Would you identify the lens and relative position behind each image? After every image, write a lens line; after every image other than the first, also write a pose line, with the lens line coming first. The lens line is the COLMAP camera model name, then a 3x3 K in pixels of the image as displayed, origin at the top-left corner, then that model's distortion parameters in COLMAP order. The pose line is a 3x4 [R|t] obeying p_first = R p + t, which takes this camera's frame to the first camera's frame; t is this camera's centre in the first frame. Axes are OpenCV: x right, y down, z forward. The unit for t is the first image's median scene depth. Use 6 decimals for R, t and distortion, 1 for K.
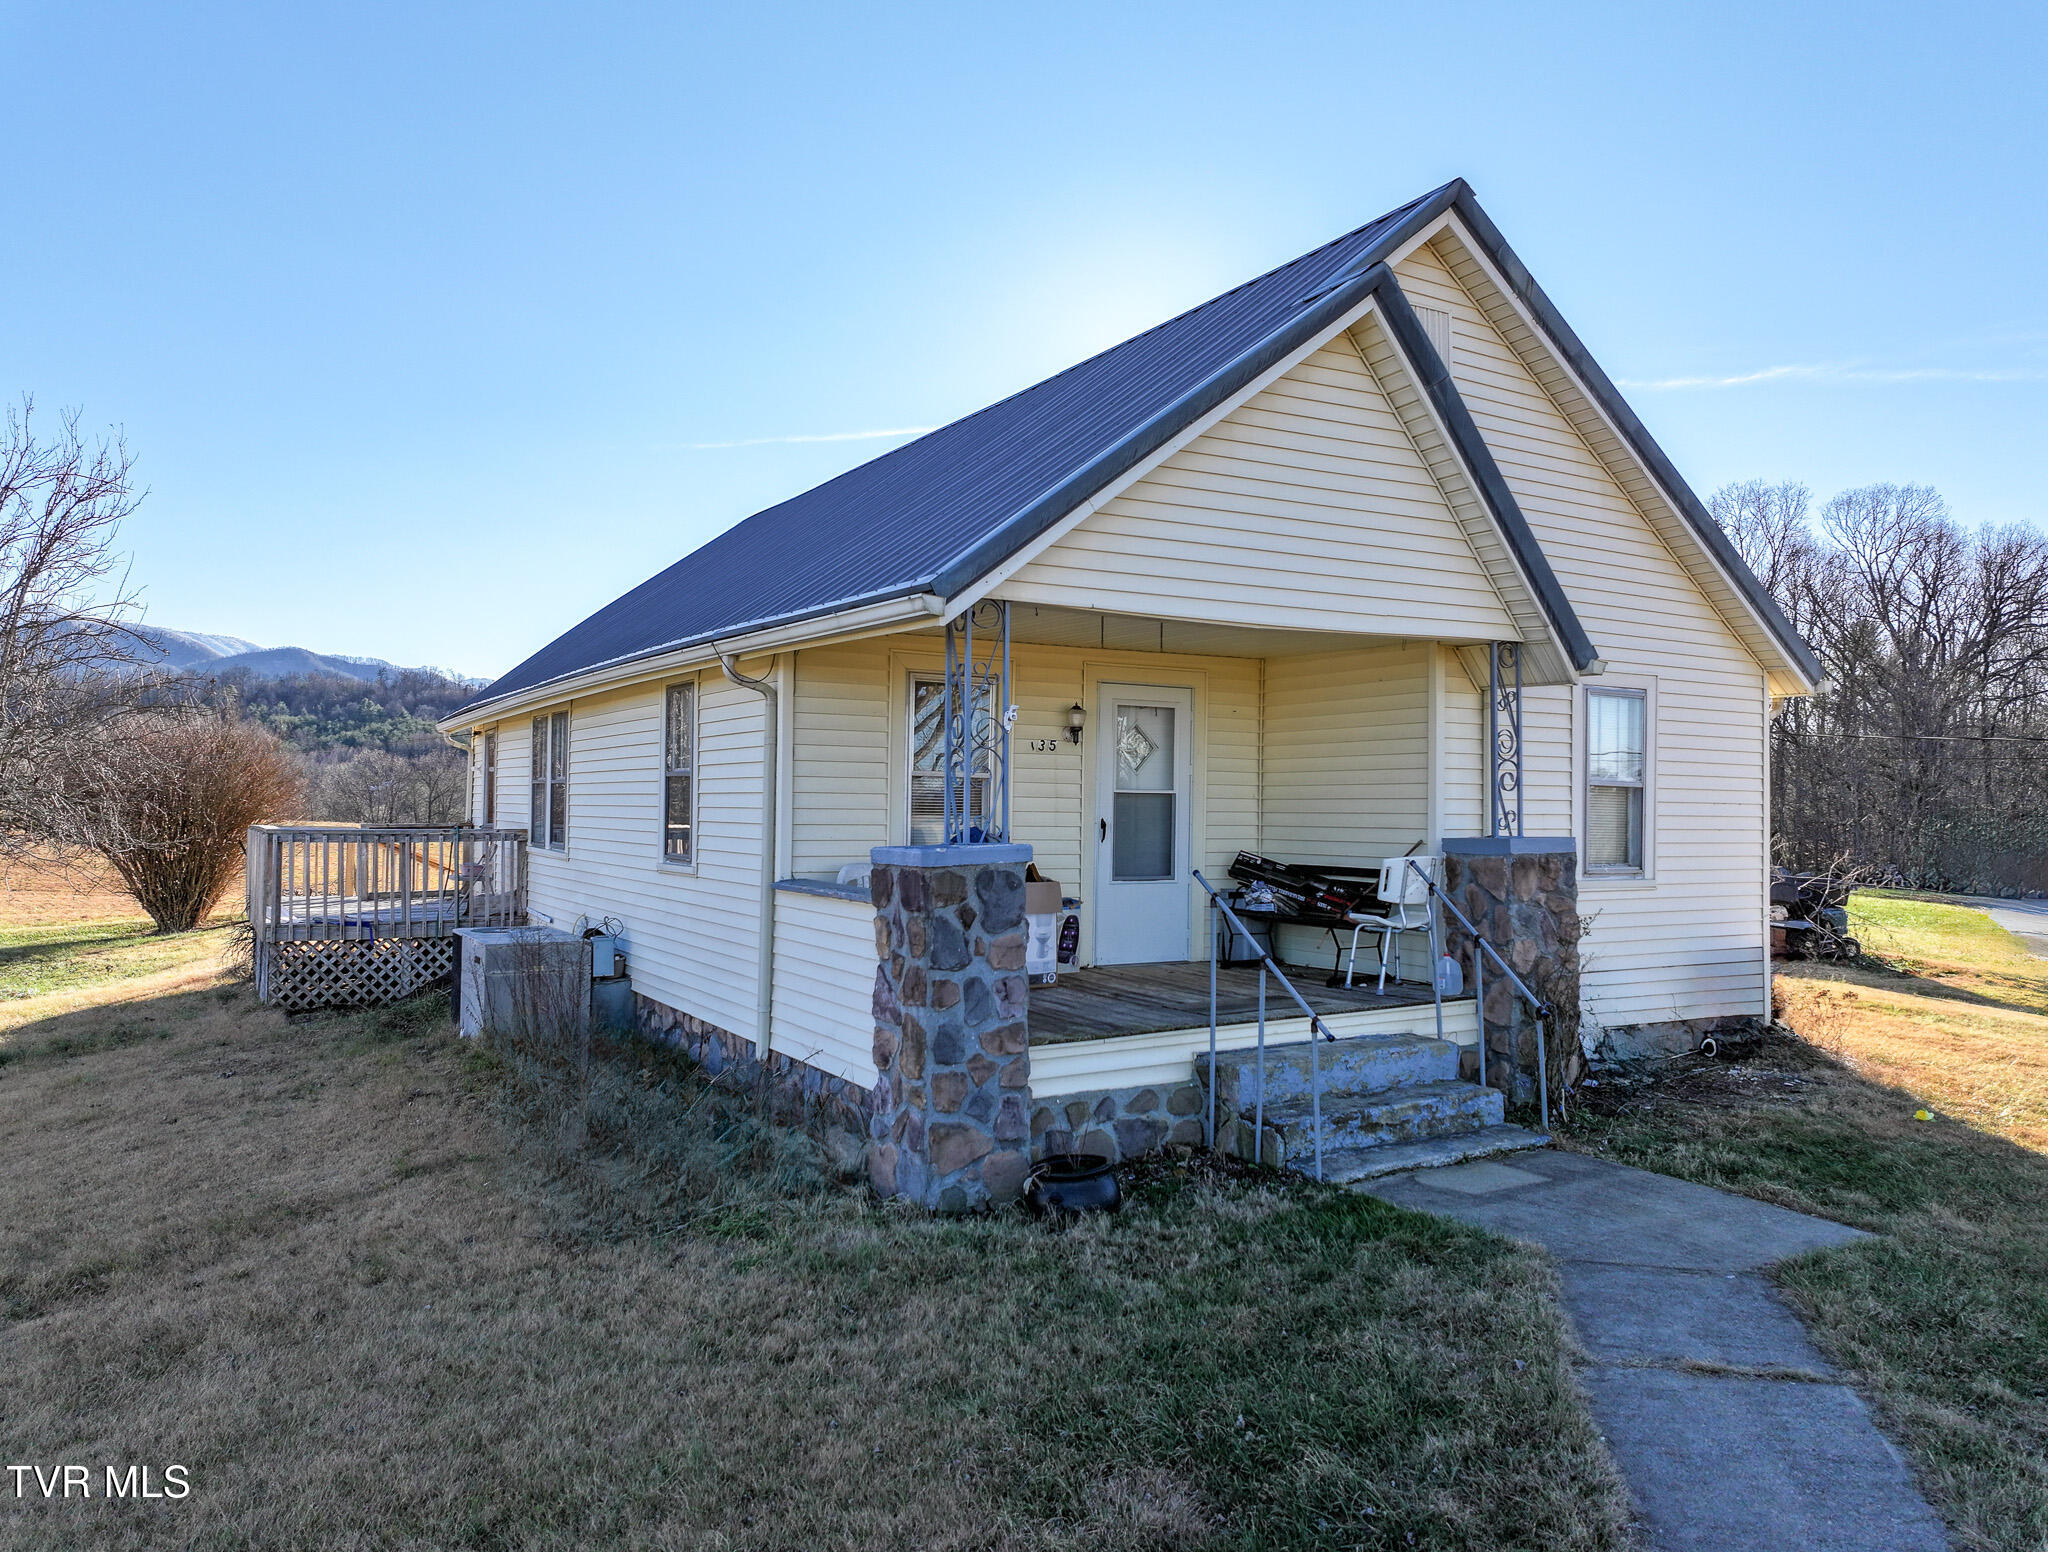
lens RADIAL K [[1460.5, 0, 1043.7], [0, 1460.5, 760.5], [0, 0, 1]] dist [-0.003191, 0.001882]
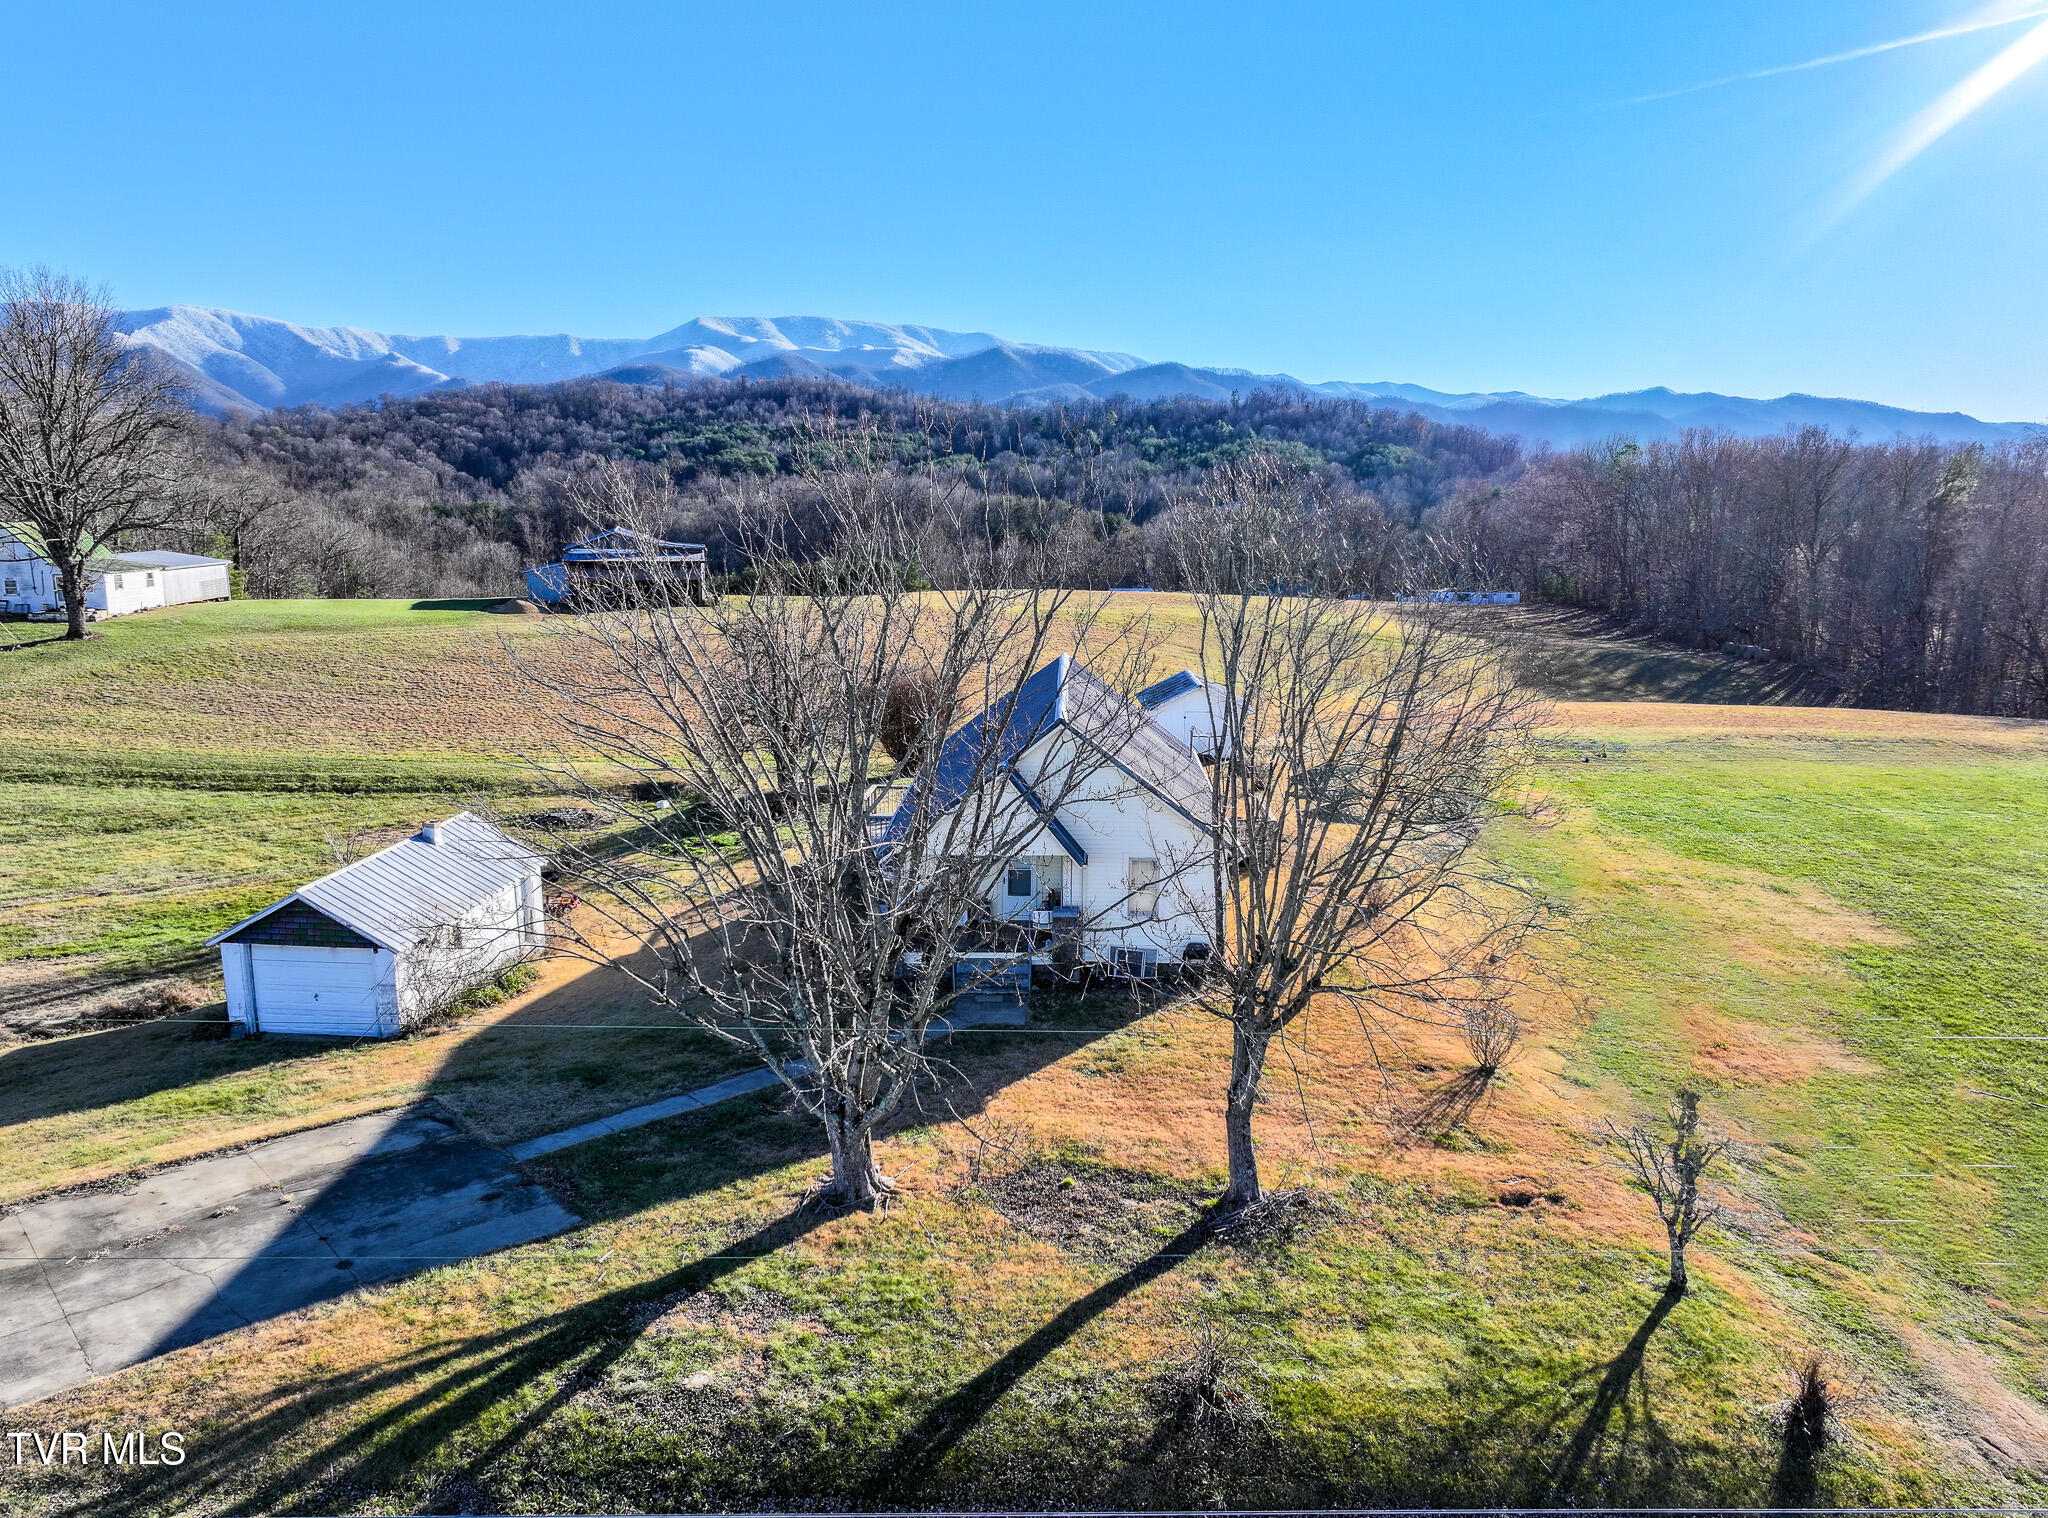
lens RADIAL K [[1457.8, 0, 1045.1], [0, 1457.8, 765.4], [0, 0, 1]] dist [0.001858, 0.008051]
pose [[0.846236, 0.094397, -0.524379, 1.756638], [0.015318, 0.979464, 0.201038, -0.837357], [0.532588, -0.178158, 0.827412, -1.575588]]
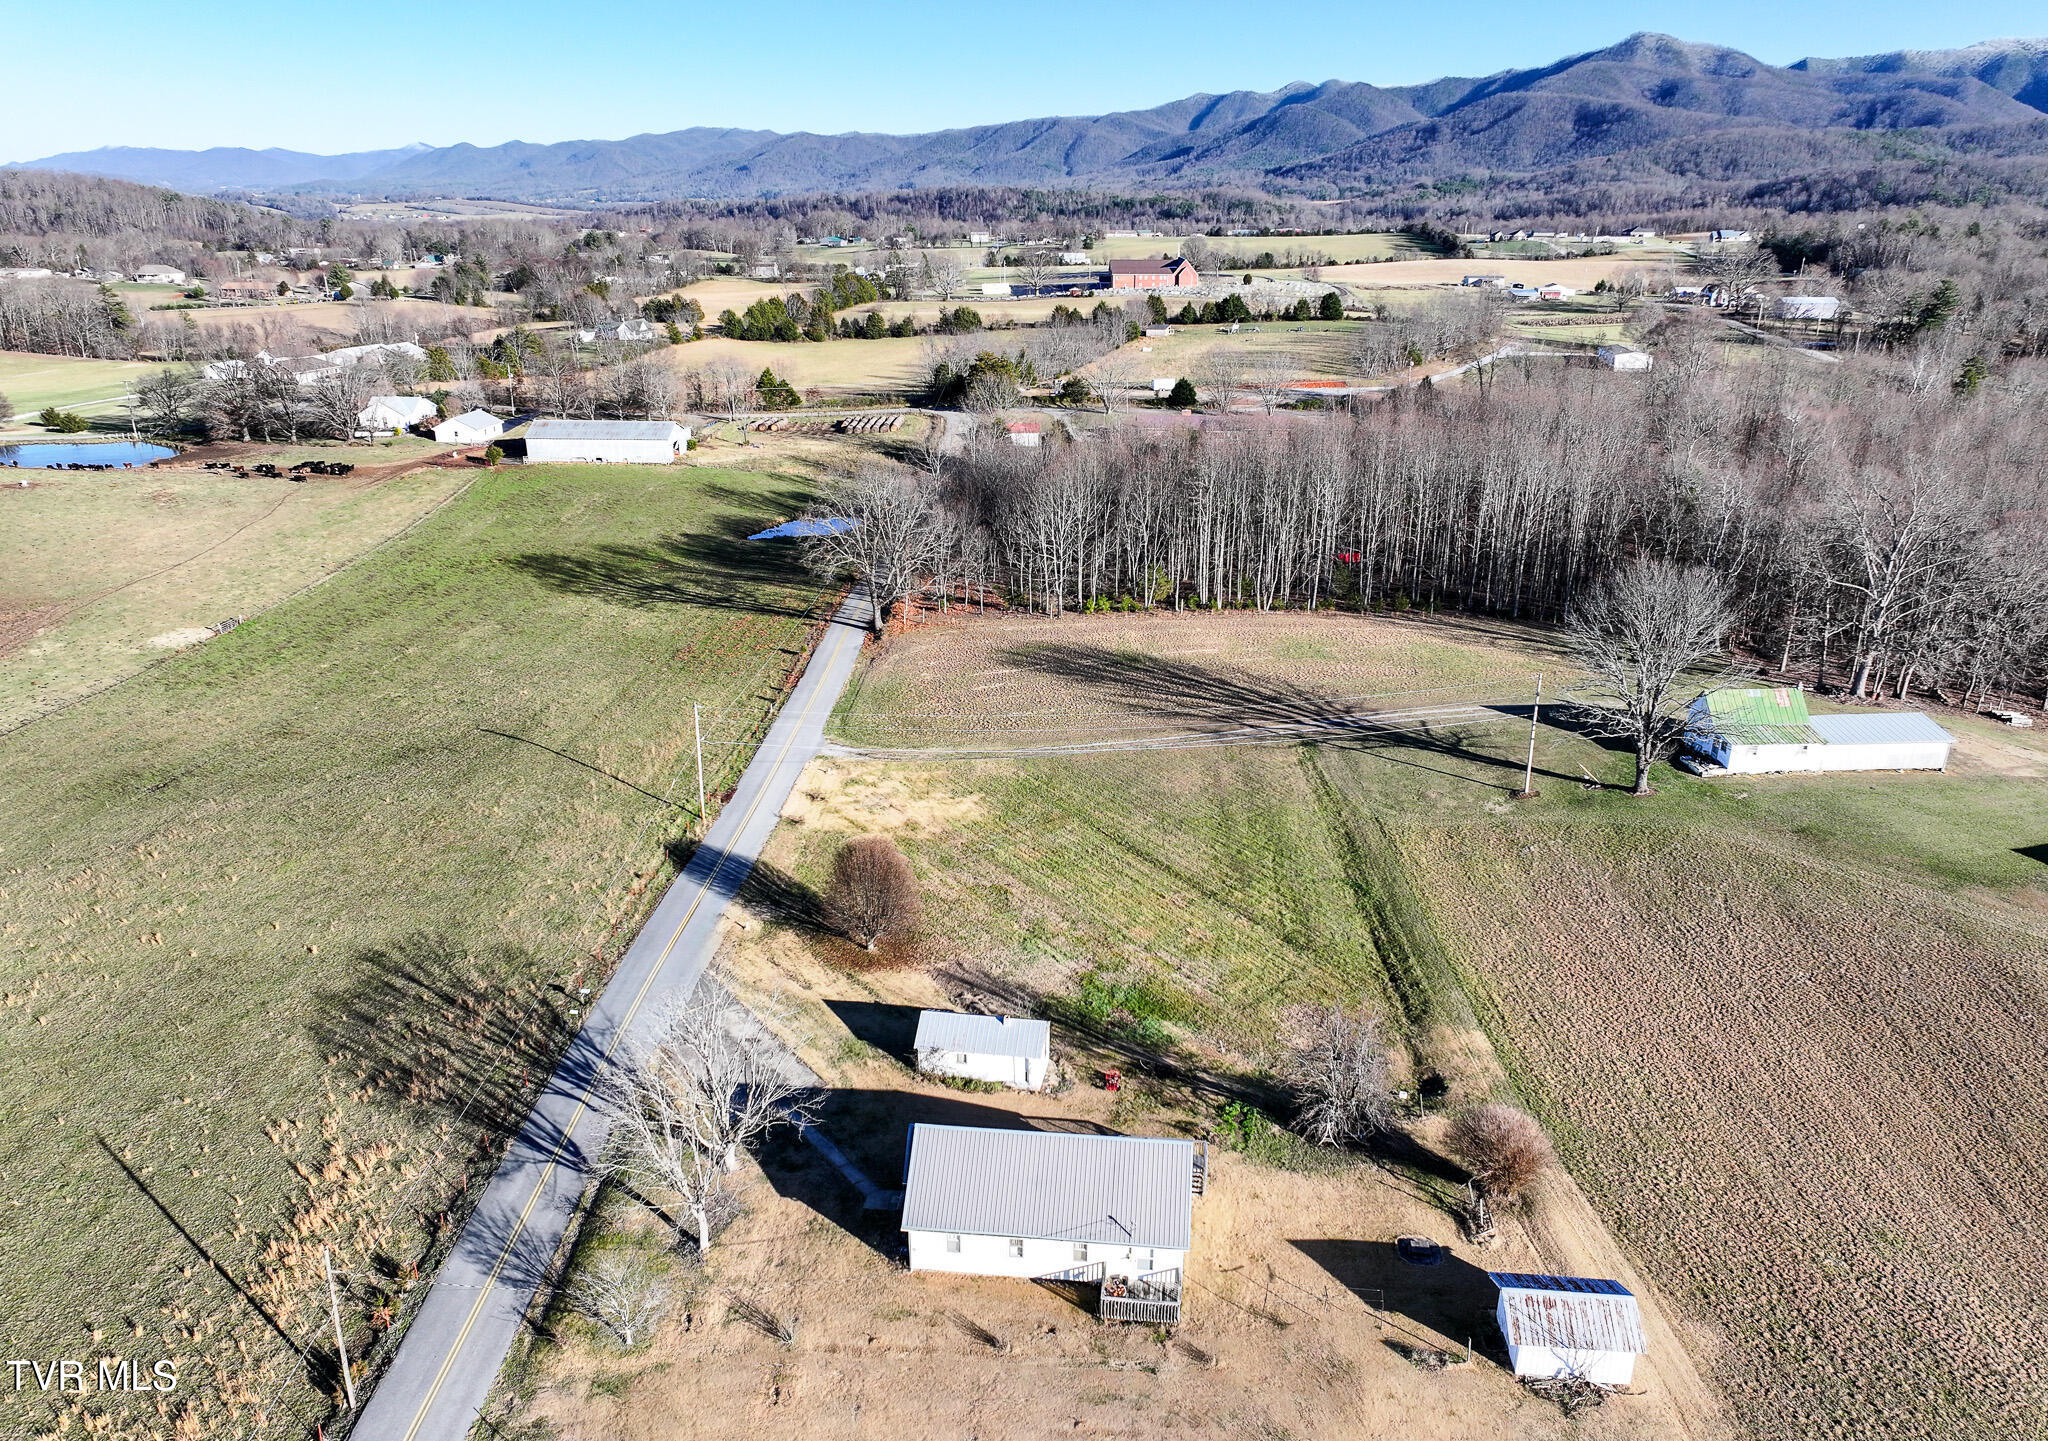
lens RADIAL K [[1433.7, 0, 1034.6], [0, 1433.7, 764.2], [0, 0, 1]] dist [-0.005631, 0.022336]
pose [[-0.605562, 0.288710, -0.741580, 4.252919], [0.018659, 0.936765, 0.349462, -4.124117], [0.795579, 0.197784, -0.572656, 4.695545]]
